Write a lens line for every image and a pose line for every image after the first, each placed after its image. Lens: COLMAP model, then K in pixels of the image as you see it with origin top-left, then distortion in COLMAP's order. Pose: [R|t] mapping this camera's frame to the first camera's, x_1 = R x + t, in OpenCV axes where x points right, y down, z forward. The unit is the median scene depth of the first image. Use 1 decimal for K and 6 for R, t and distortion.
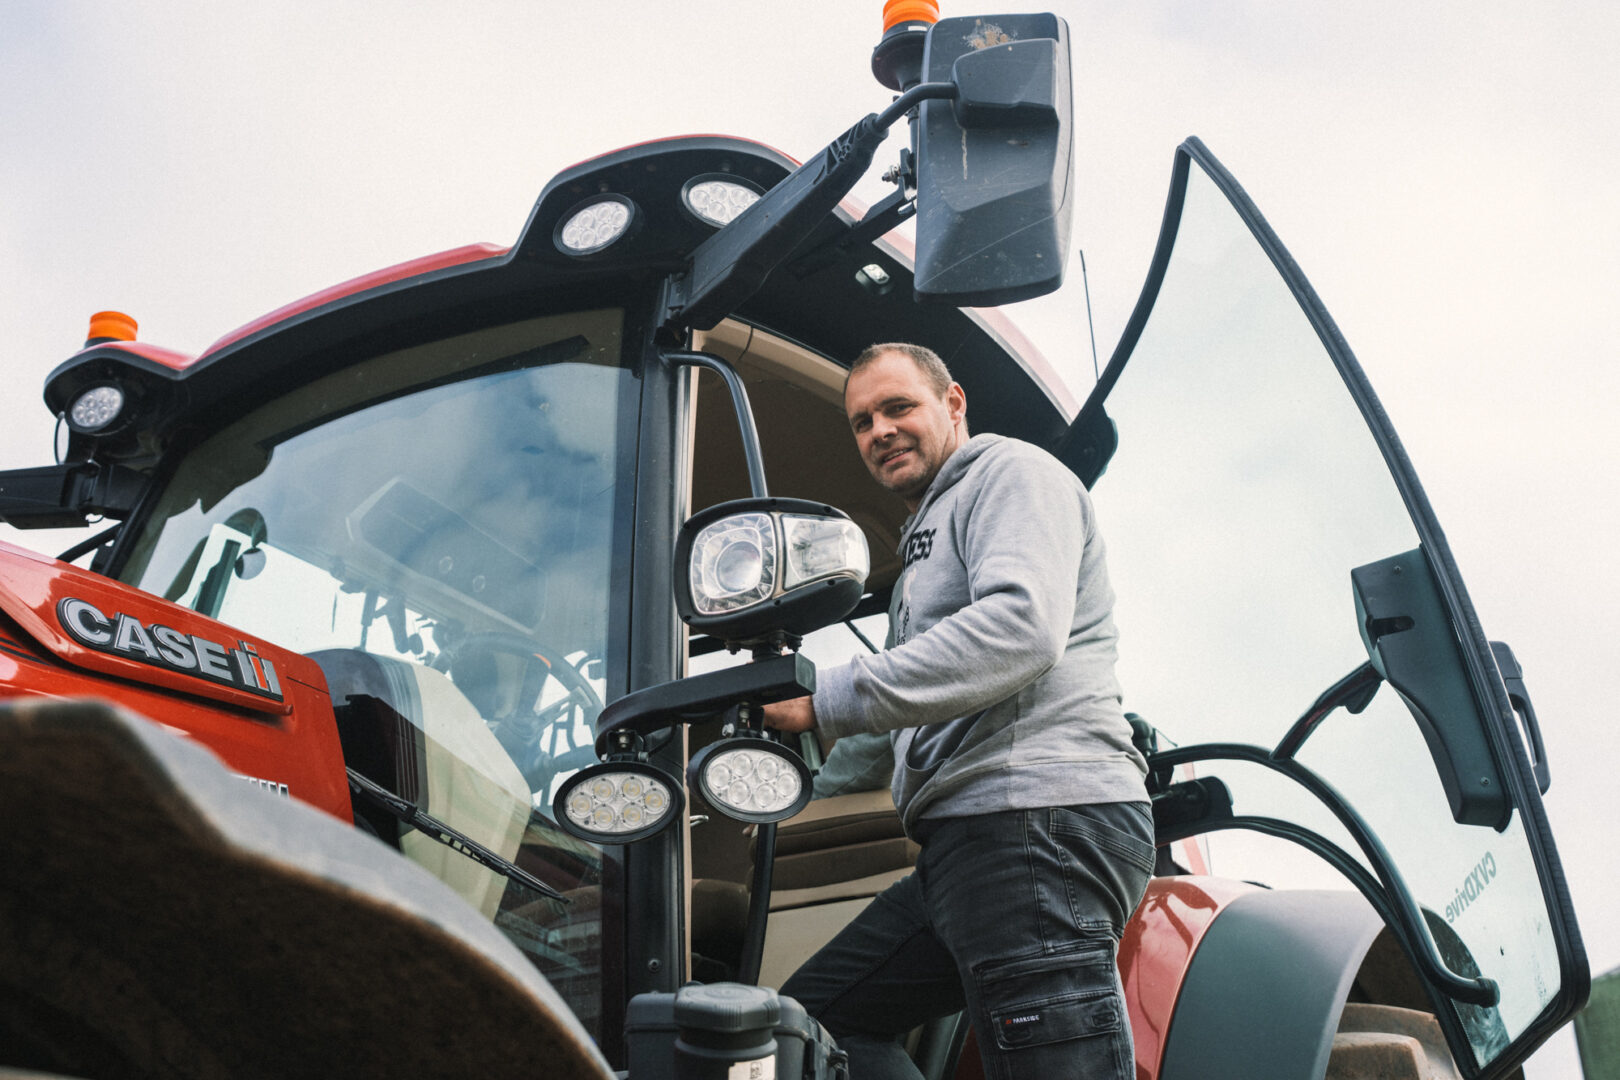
lens RADIAL K [[1709.6, 0, 810.0], [0, 1709.6, 540.0], [0, 0, 1]] dist [0.005544, 0.011071]
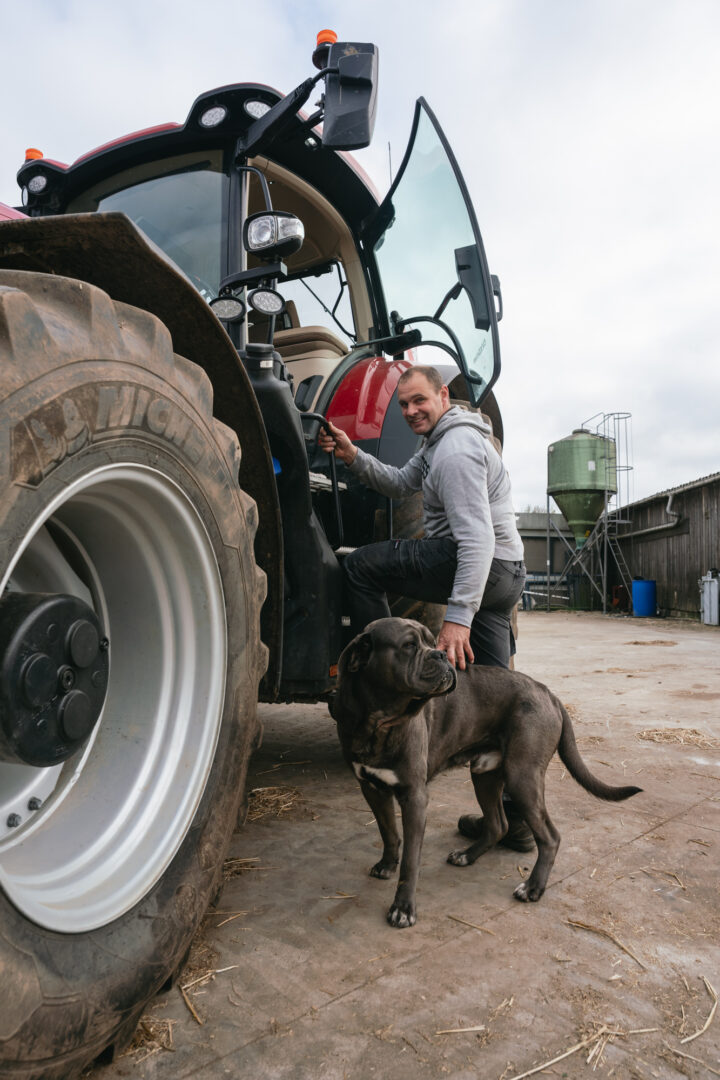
lens RADIAL K [[630.0, 0, 360.0], [0, 630.0, 540.0], [0, 0, 1]] dist [-0.102402, 0.034678]
pose [[0.994049, 0.004129, 0.108856, 0.012187], [-0.046493, 0.919775, 0.389681, 0.067253], [-0.098514, -0.392424, 0.914494, -0.228816]]
